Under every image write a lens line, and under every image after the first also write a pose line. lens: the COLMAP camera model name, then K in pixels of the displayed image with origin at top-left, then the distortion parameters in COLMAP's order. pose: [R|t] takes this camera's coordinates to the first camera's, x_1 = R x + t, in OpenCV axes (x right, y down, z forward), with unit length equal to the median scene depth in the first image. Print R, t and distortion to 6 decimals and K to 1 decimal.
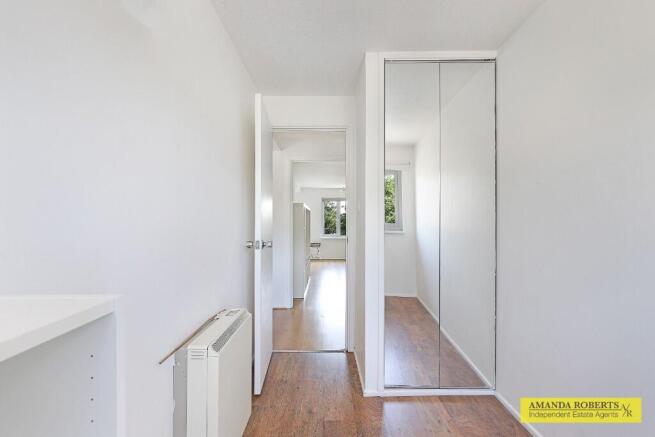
lens RADIAL K [[303.0, 0, 332.5], [0, 303.0, 224.6], [0, 0, 1]] dist [-0.005445, 0.000078]
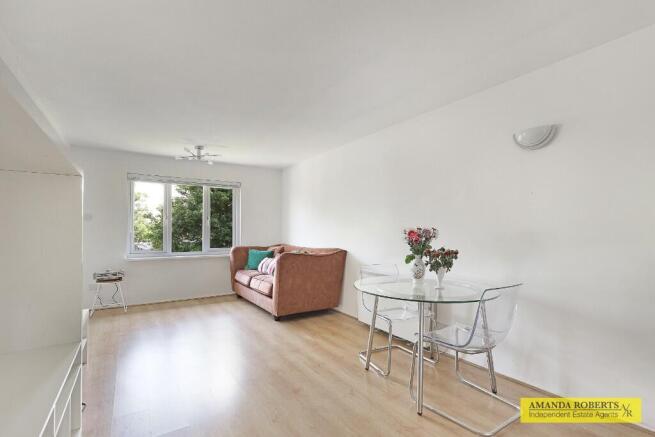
lens RADIAL K [[303.0, 0, 332.5], [0, 303.0, 224.6], [0, 0, 1]] dist [-0.005445, 0.000078]
pose [[0.842398, 0.010597, 0.538752, -0.022490], [0.000139, 0.999802, -0.019883, 0.000046], [-0.538856, 0.016824, 0.842230, 0.452413]]
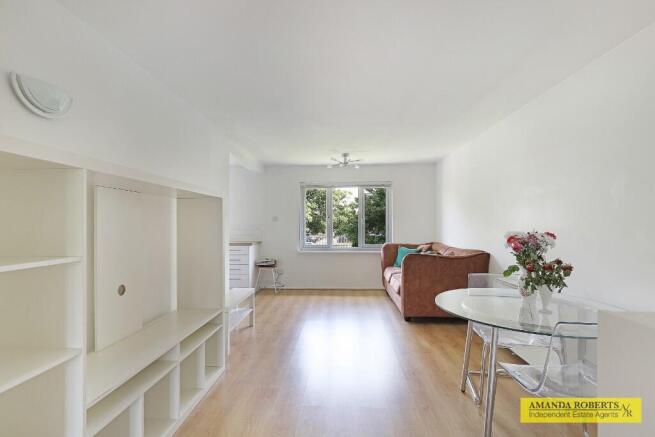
lens RADIAL K [[313.4, 0, 327.5], [0, 313.4, 218.5], [0, 0, 1]] dist [-0.020651, 0.000215]
pose [[0.997596, -0.004179, -0.069177, 0.056533], [0.002931, 0.999831, -0.018133, -0.007991], [0.069241, 0.017887, 0.997440, 0.414088]]
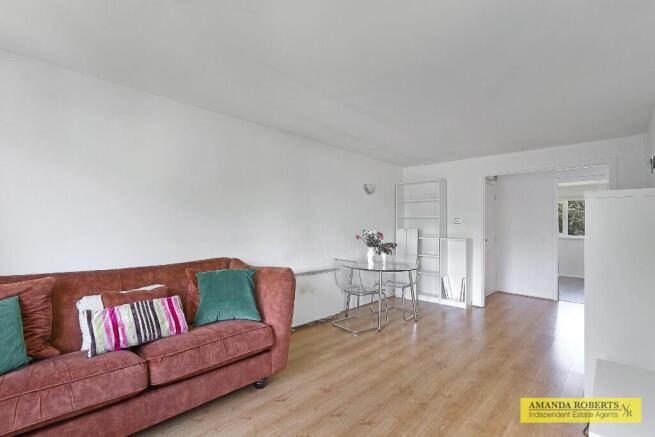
lens RADIAL K [[303.0, 0, 332.5], [0, 303.0, 224.6], [0, 0, 1]] dist [-0.005445, 0.000078]
pose [[-0.708683, -0.003247, 0.705519, -0.075378], [-0.009487, 0.999943, -0.004927, -0.008486], [-0.705463, -0.010185, -0.708674, 0.955756]]
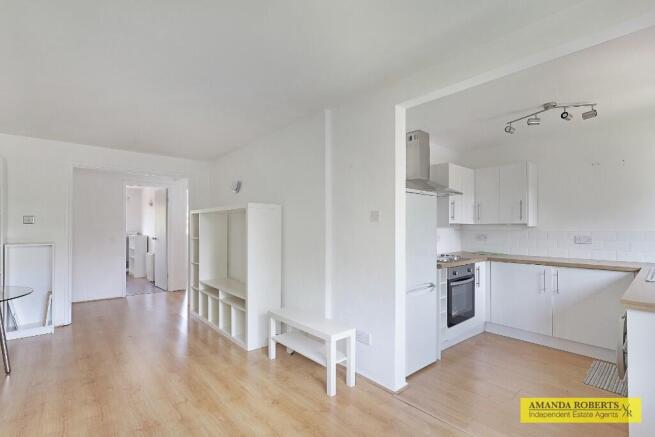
lens RADIAL K [[303.0, 0, 332.5], [0, 303.0, 224.6], [0, 0, 1]] dist [-0.005445, 0.000078]
pose [[-0.759161, -0.008957, -0.650841, 0.086218], [-0.002552, 0.999939, -0.010785, -0.009495], [0.650897, -0.006527, -0.759138, 0.973470]]
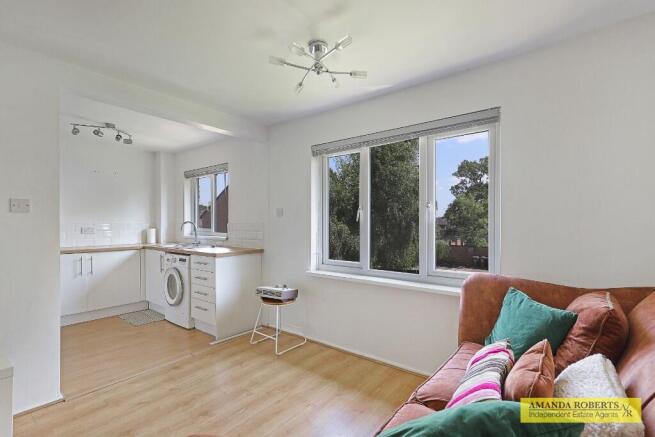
lens RADIAL K [[303.0, 0, 332.5], [0, 303.0, 224.6], [0, 0, 1]] dist [-0.005445, 0.000078]
pose [[0.785340, 0.005391, -0.619042, 0.179838], [-0.000247, 0.999965, 0.008395, -0.008600], [0.619065, -0.006440, 0.785313, 0.779408]]
